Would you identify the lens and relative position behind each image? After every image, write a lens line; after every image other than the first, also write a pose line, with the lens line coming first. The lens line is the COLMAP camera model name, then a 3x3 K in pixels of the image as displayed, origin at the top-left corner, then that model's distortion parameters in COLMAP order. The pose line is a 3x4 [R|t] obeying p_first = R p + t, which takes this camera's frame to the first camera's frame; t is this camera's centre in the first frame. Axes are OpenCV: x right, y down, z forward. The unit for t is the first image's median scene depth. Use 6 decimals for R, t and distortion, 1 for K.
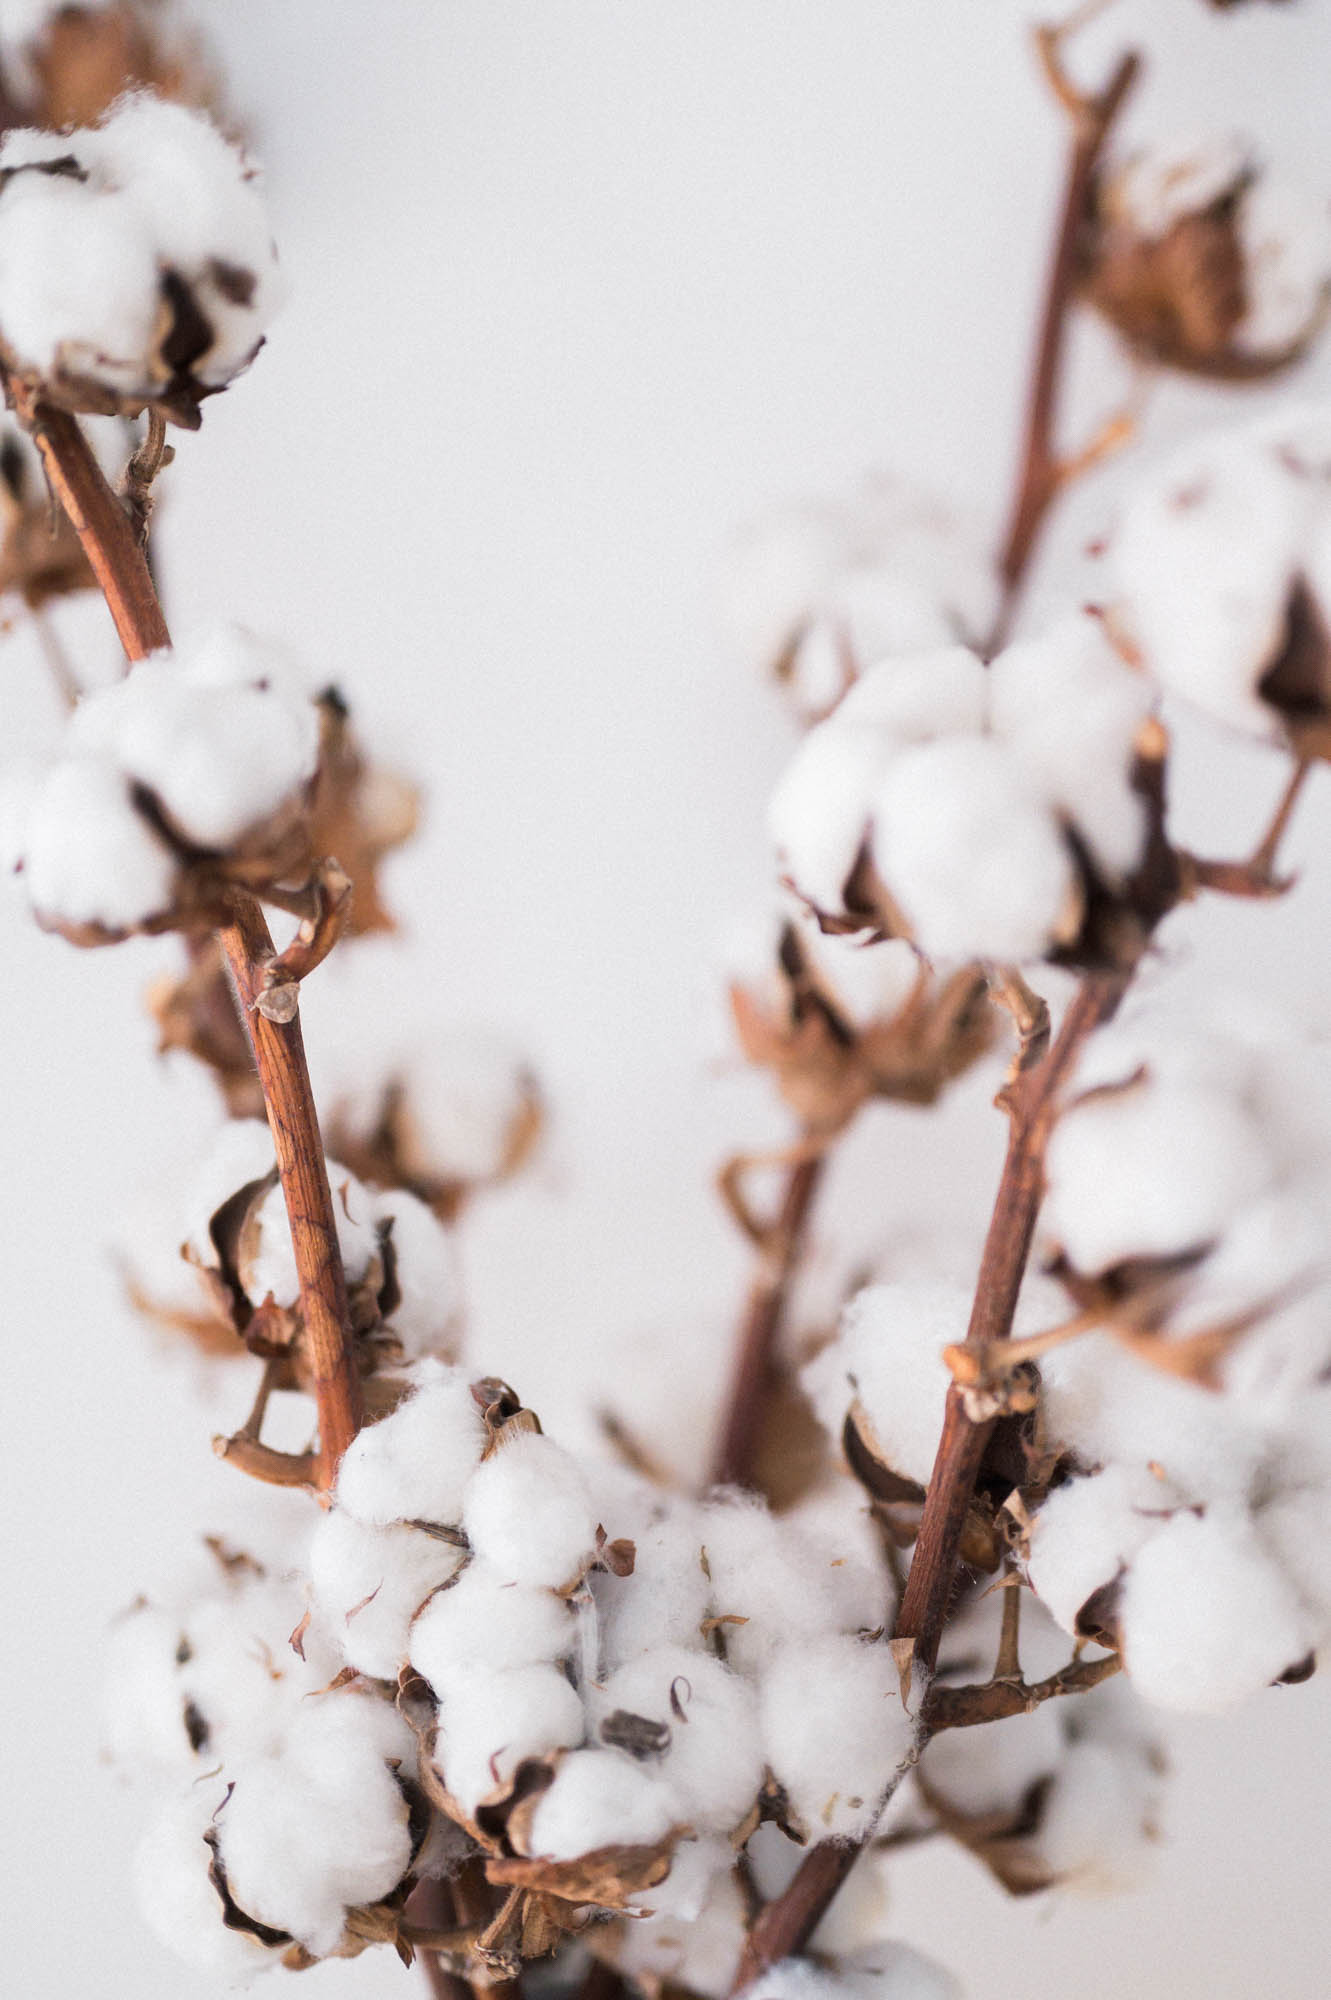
lens RADIAL K [[2997.5, 0, 665.5], [0, 2997.5, 1000.0], [0, 0, 1]] dist [-0.022262, -0.003651]
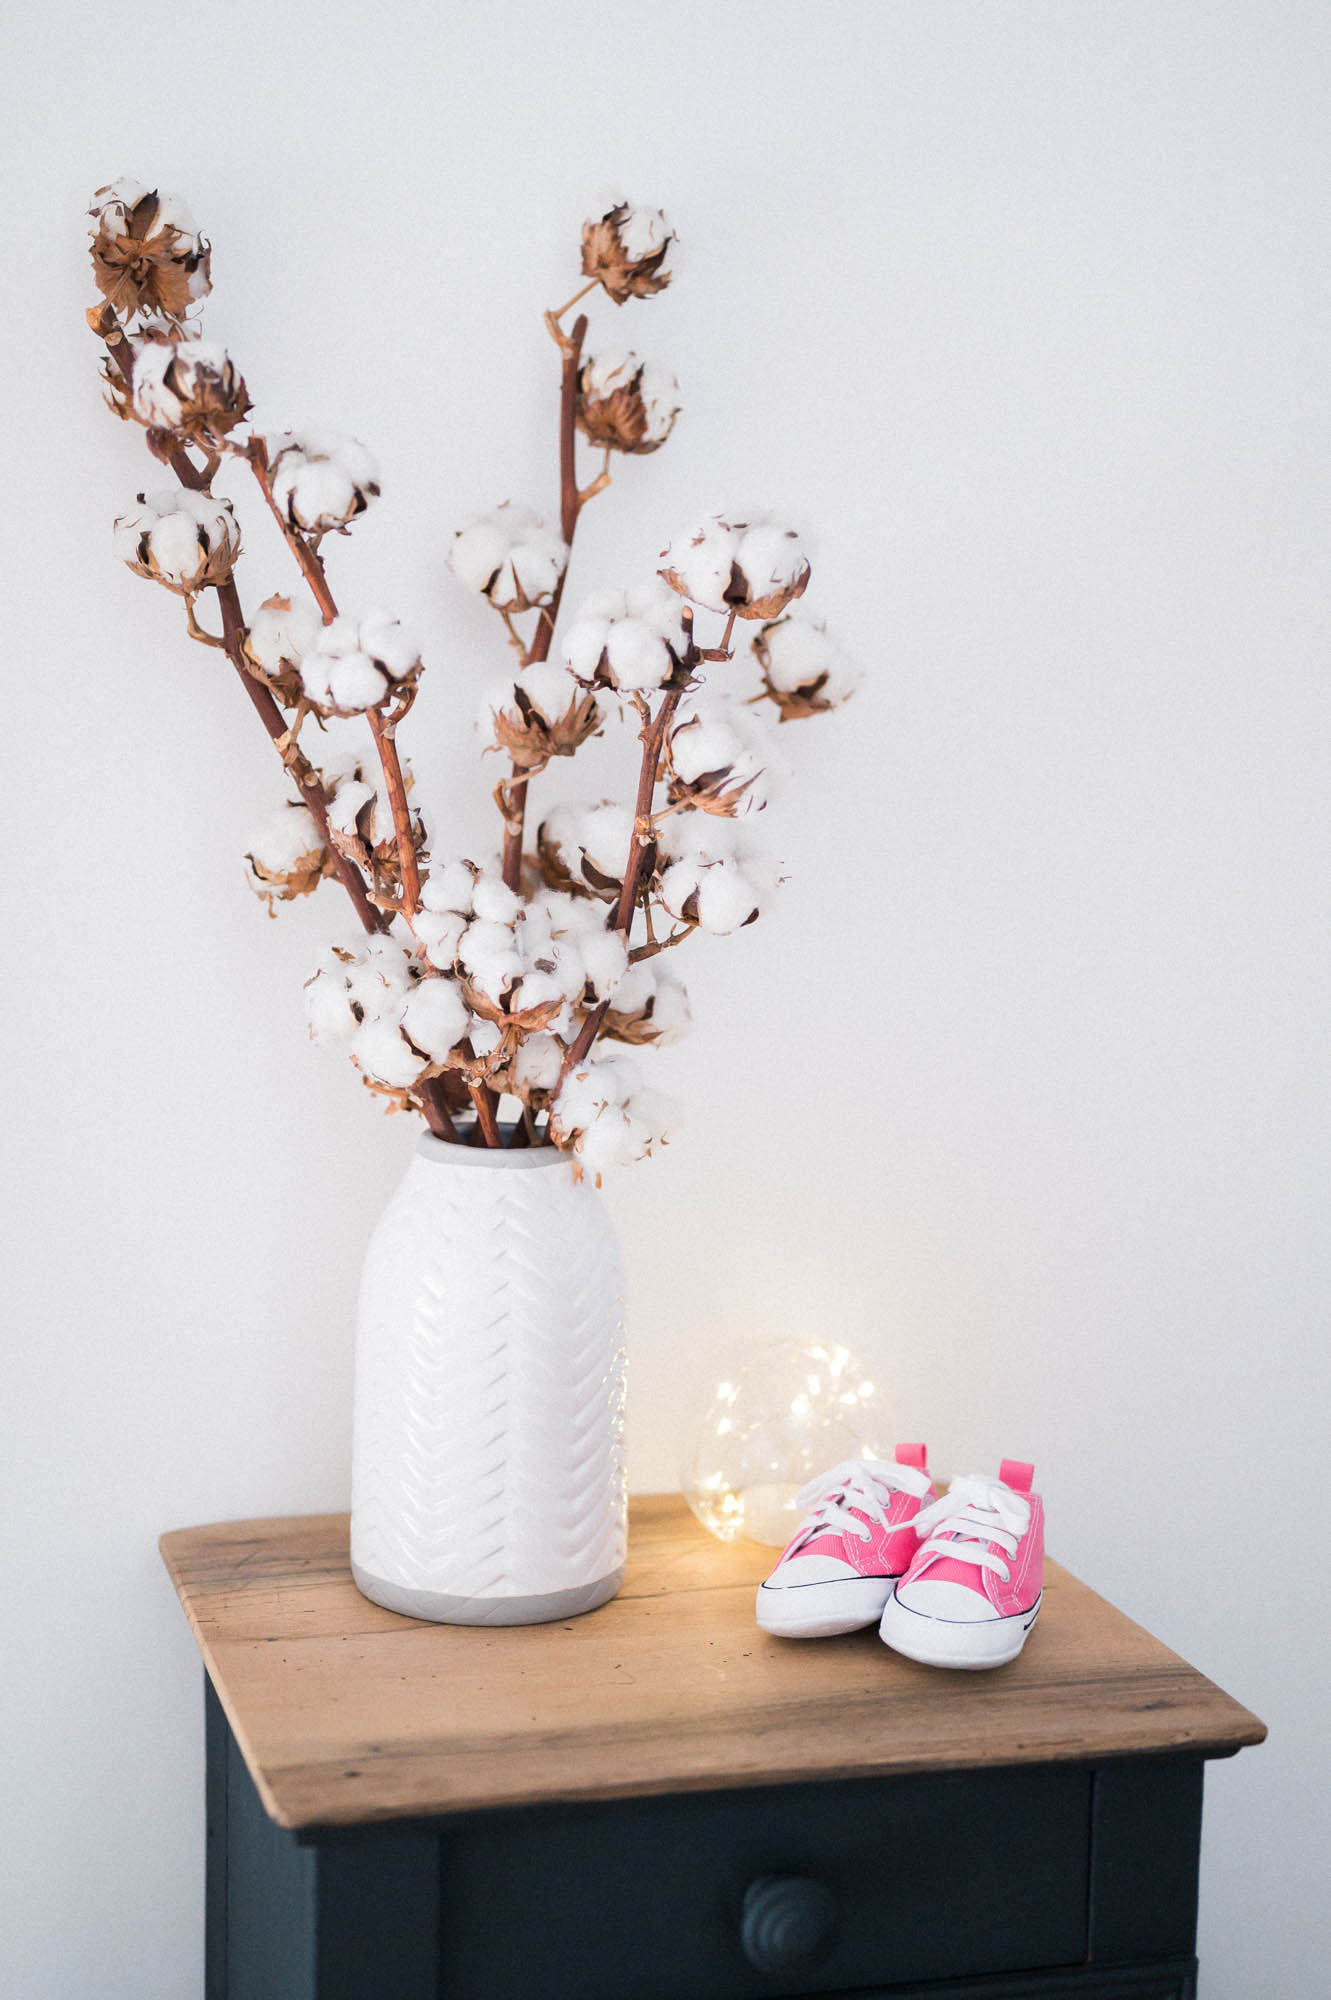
lens RADIAL K [[2997.5, 0, 665.5], [0, 2997.5, 1000.0], [0, 0, 1]] dist [-0.022262, -0.003651]
pose [[0.946287, -0.134740, 0.293914, -0.755407], [0.112749, 0.989484, 0.090604, 0.024518], [-0.303031, -0.052599, 0.951528, -1.808868]]
